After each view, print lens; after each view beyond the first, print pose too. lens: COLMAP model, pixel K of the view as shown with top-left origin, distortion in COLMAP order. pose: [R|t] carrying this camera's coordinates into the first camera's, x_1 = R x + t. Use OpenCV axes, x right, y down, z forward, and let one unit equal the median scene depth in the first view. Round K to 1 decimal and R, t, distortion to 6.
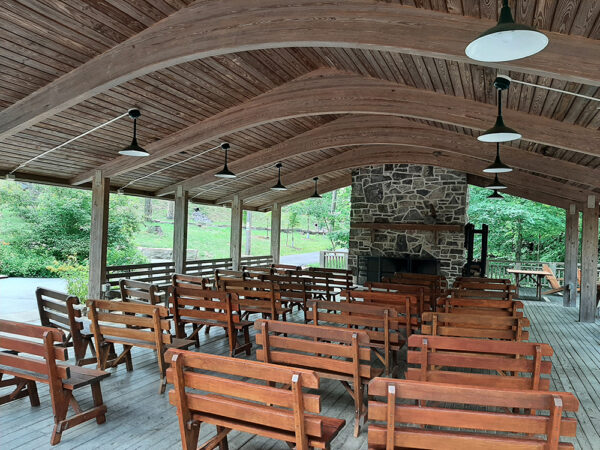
lens RADIAL K [[467.0, 0, 300.5], [0, 467.0, 223.3], [0, 0, 1]] dist [0.083066, -0.144636]
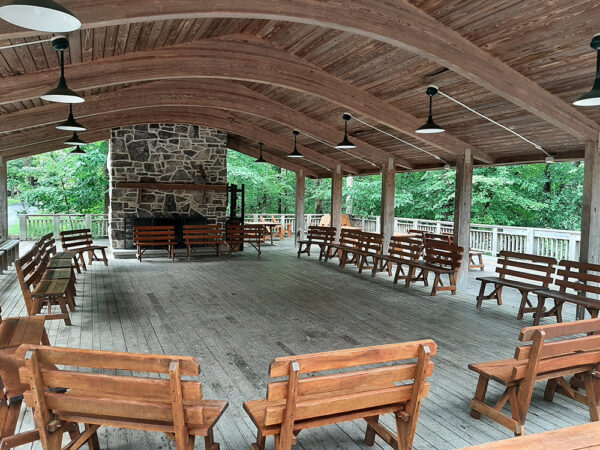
lens RADIAL K [[467.0, 0, 300.5], [0, 467.0, 223.3], [0, 0, 1]] dist [0.083066, -0.144636]
pose [[0.690653, -0.065671, 0.720199, -0.327267], [-0.007784, 0.995136, 0.098206, -0.015812], [-0.723145, -0.073432, 0.686782, 0.110146]]
